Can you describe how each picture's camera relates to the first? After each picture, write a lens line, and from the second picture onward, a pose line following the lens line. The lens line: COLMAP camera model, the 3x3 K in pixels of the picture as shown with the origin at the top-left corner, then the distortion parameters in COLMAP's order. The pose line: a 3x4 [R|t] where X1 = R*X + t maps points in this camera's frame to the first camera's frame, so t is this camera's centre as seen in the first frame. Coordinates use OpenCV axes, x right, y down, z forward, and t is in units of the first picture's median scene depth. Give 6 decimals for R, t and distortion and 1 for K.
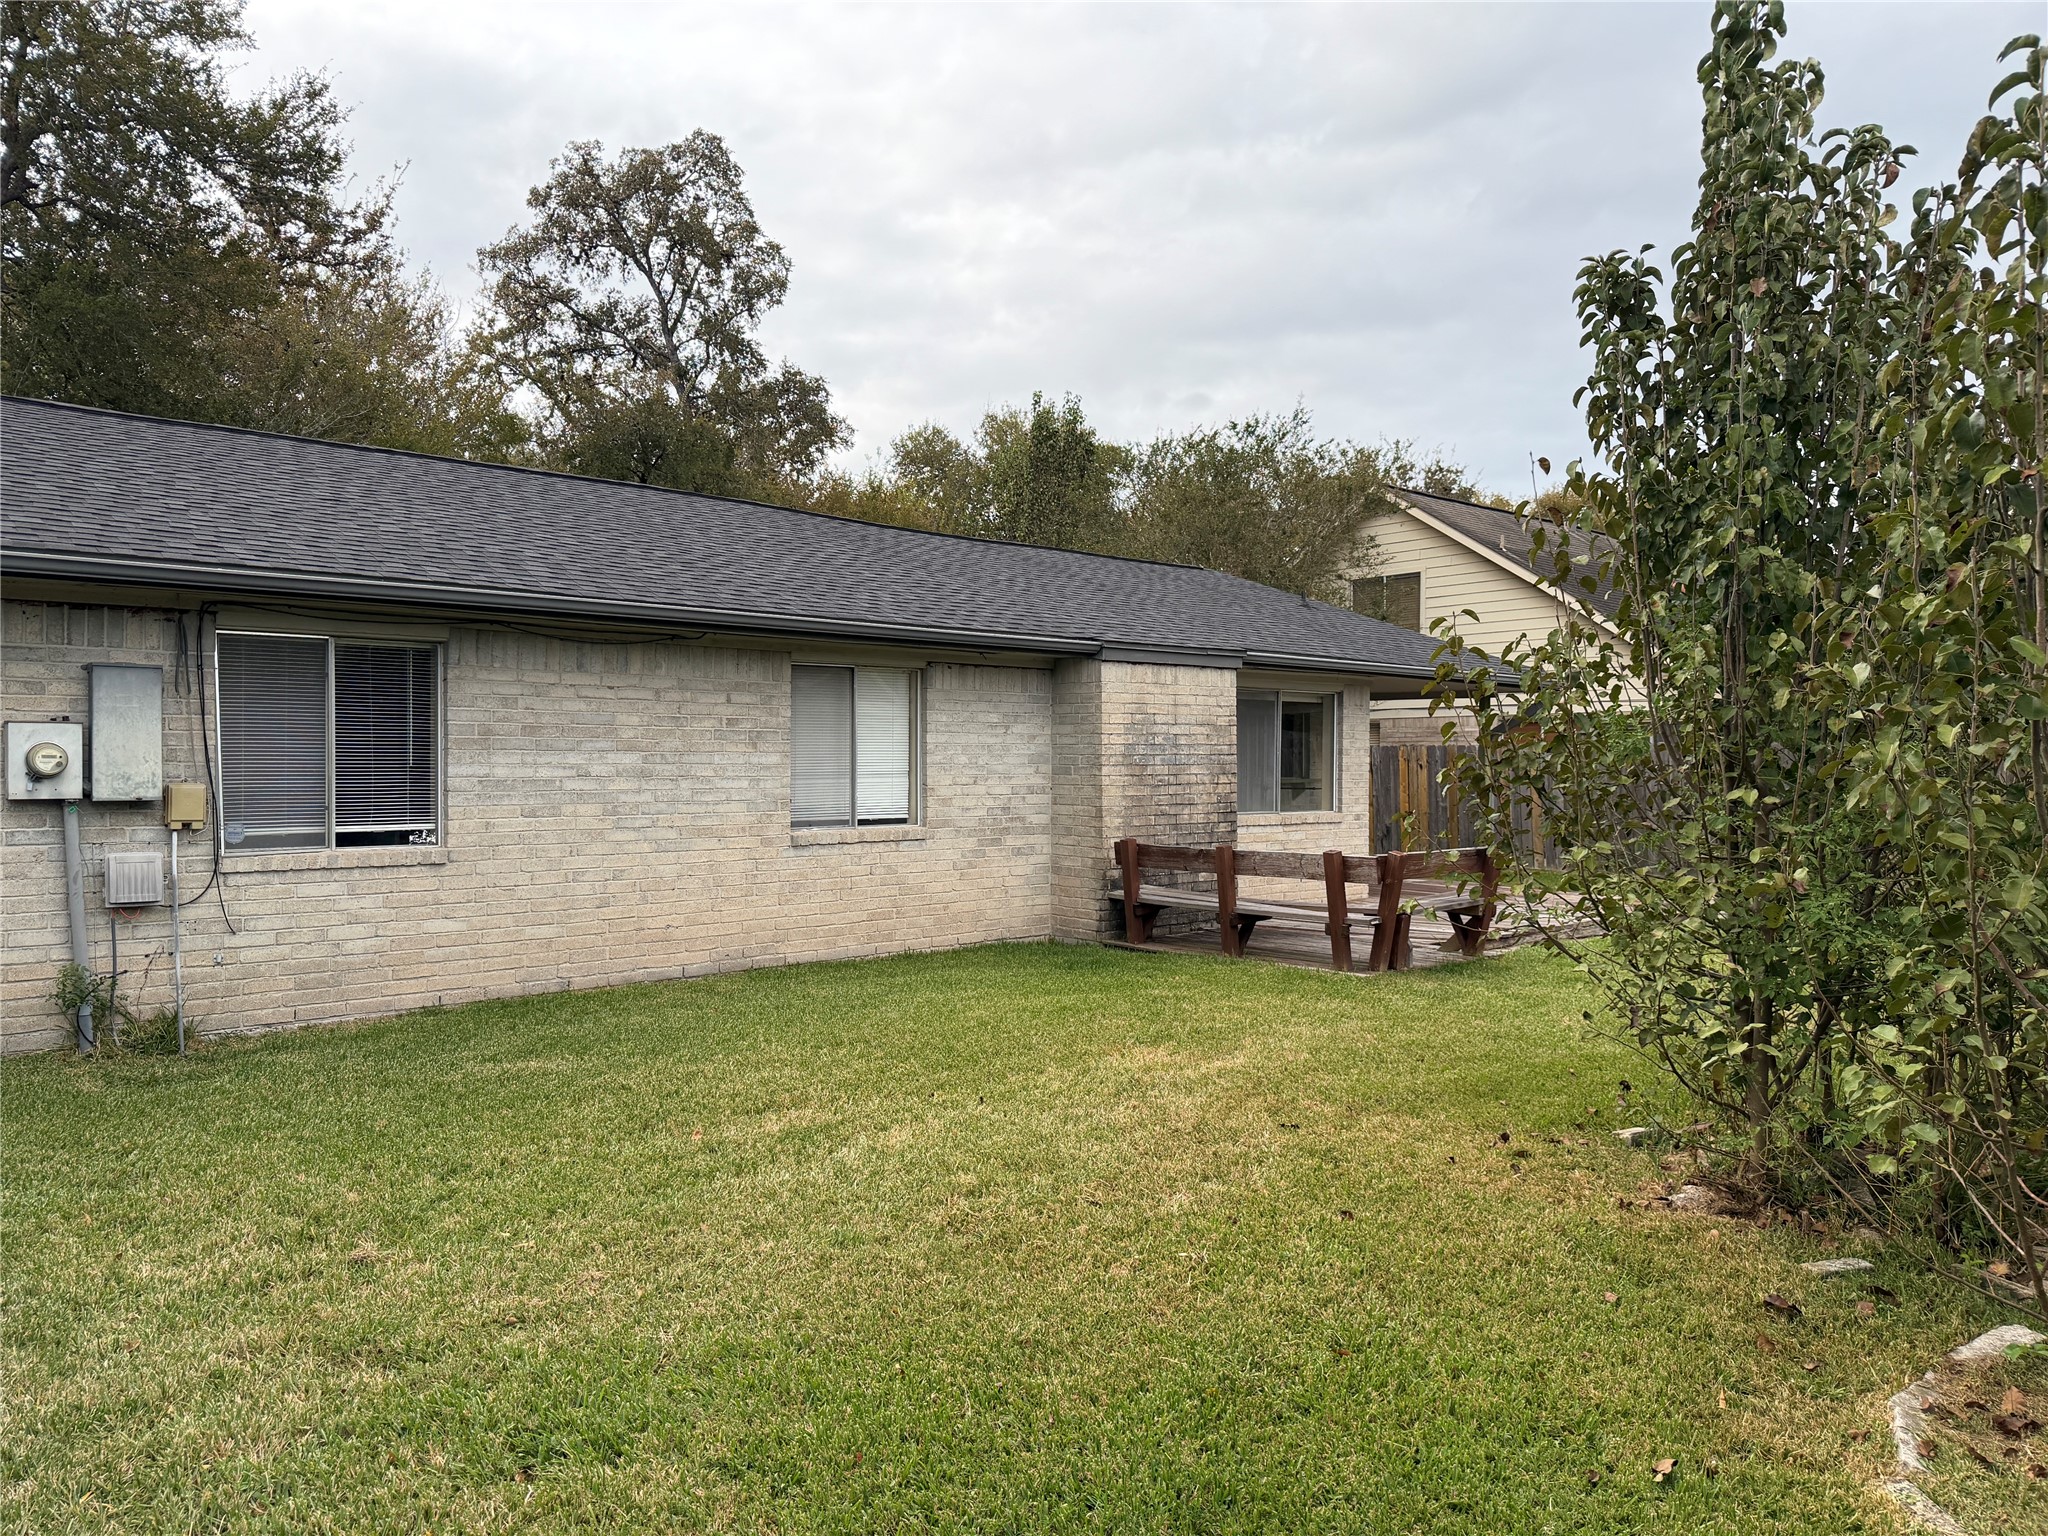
lens RADIAL K [[1433.4, 0, 1024.0], [0, 1433.4, 768.0], [0, 0, 1]] dist [0.143961, -0.225555]
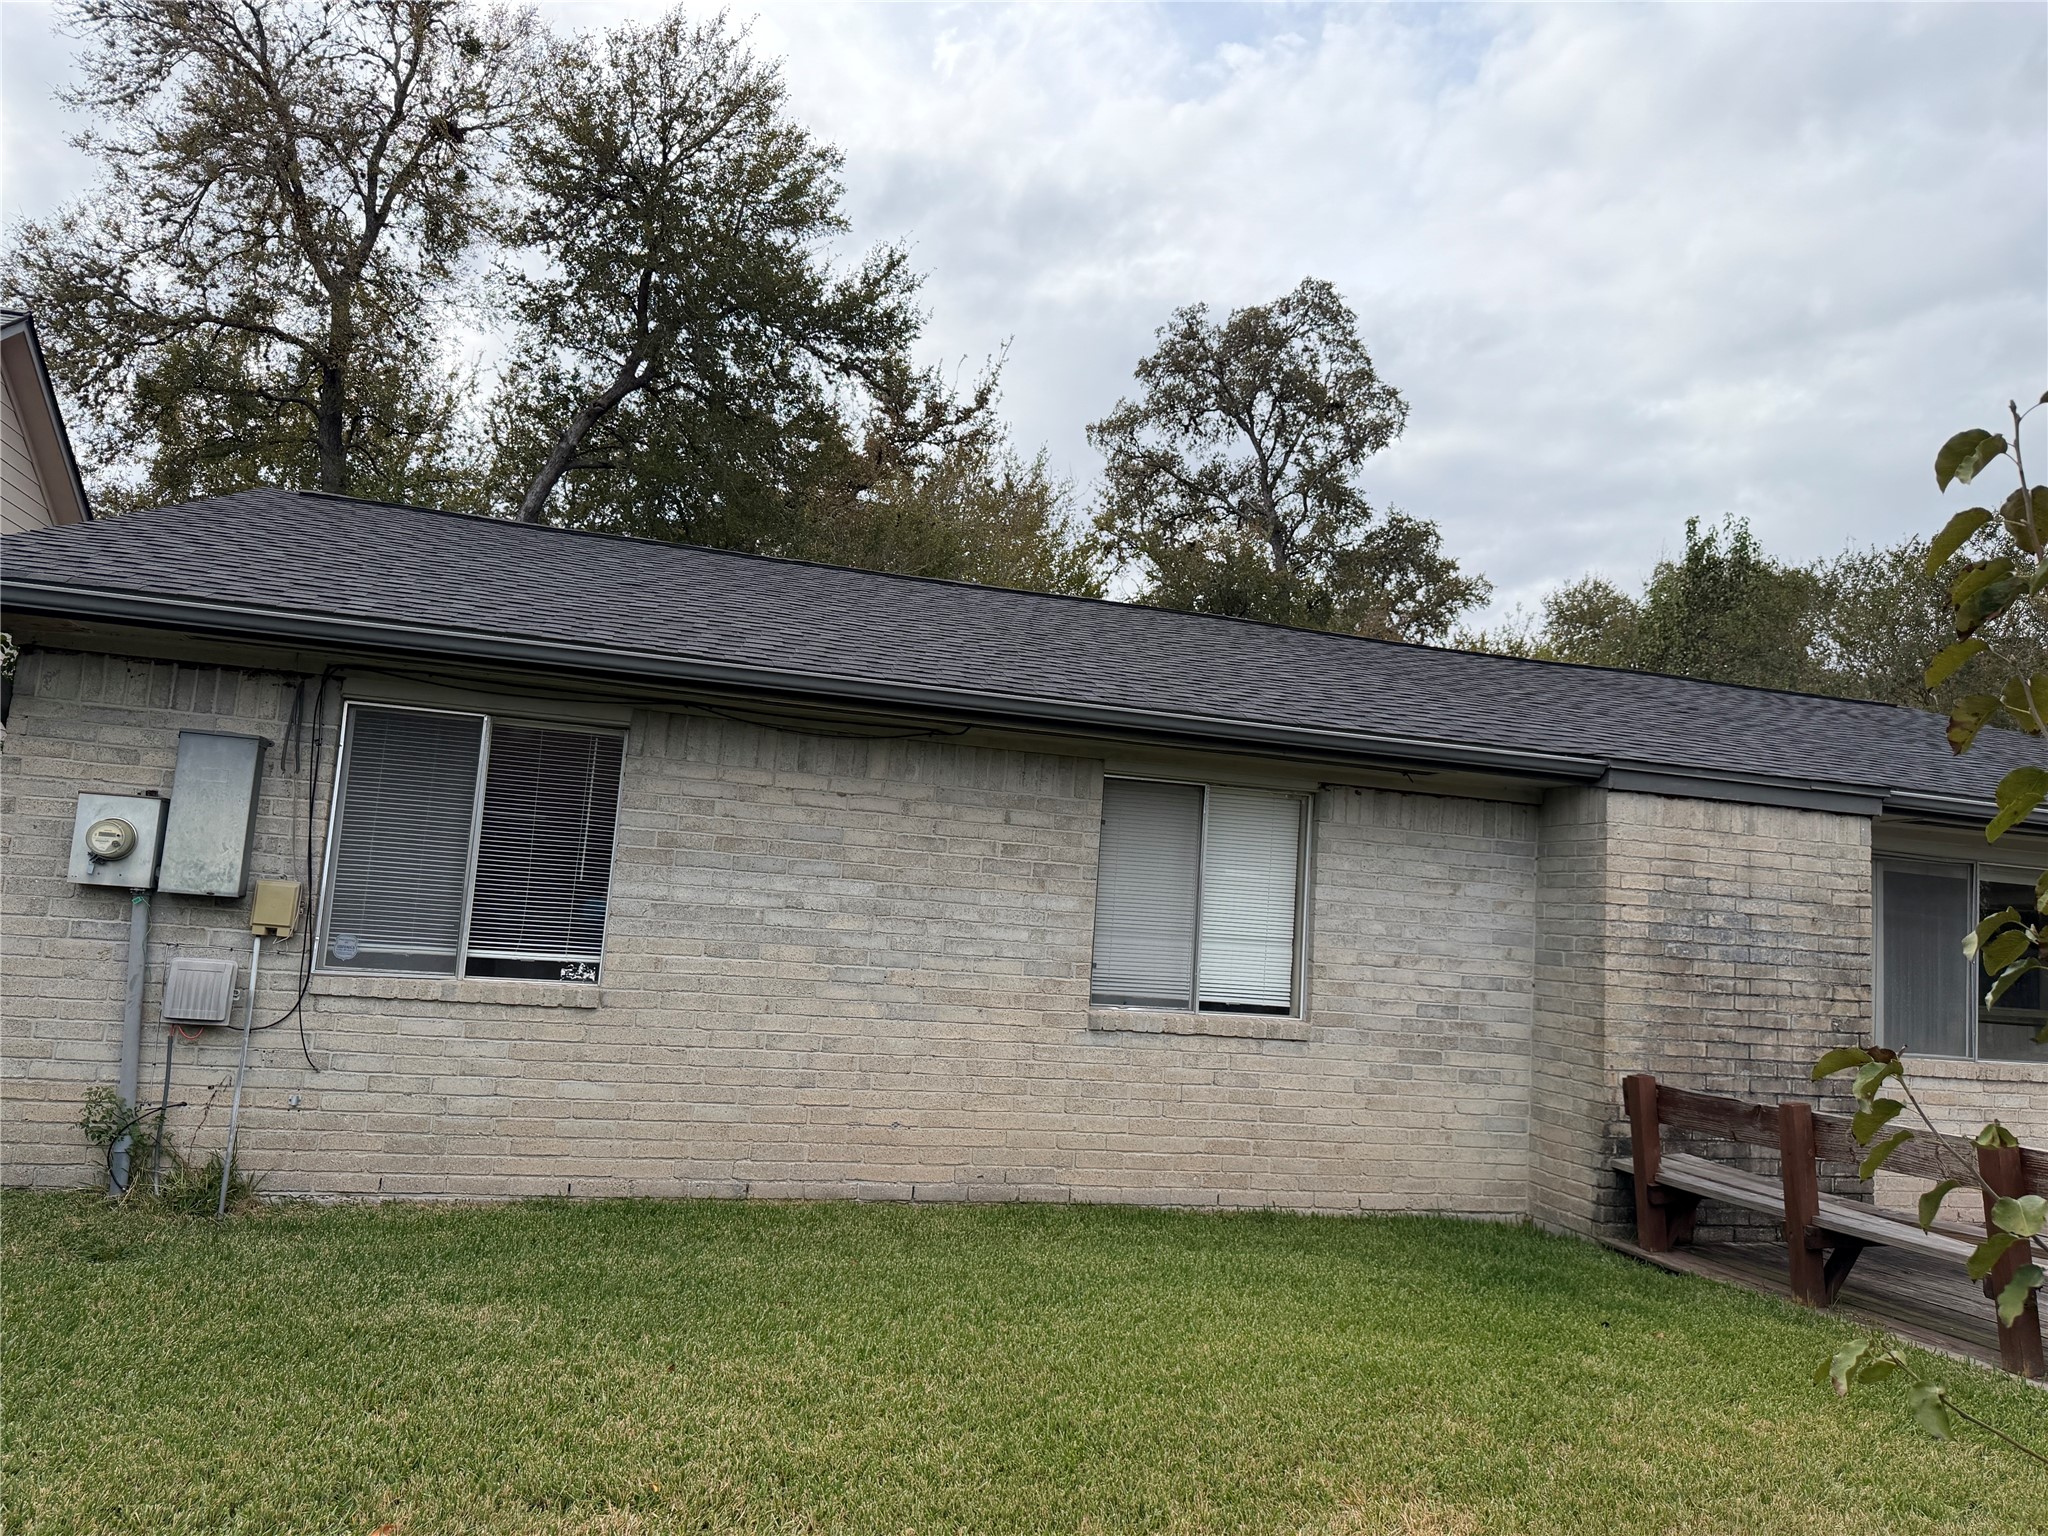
lens RADIAL K [[1433.4, 0, 1024.0], [0, 1433.4, 768.0], [0, 0, 1]] dist [0.143961, -0.225555]
pose [[0.891479, 0.009098, -0.452971, 0.121279], [-0.069179, 0.990808, -0.116247, 0.010230], [0.447750, 0.134967, 0.883914, 0.312795]]
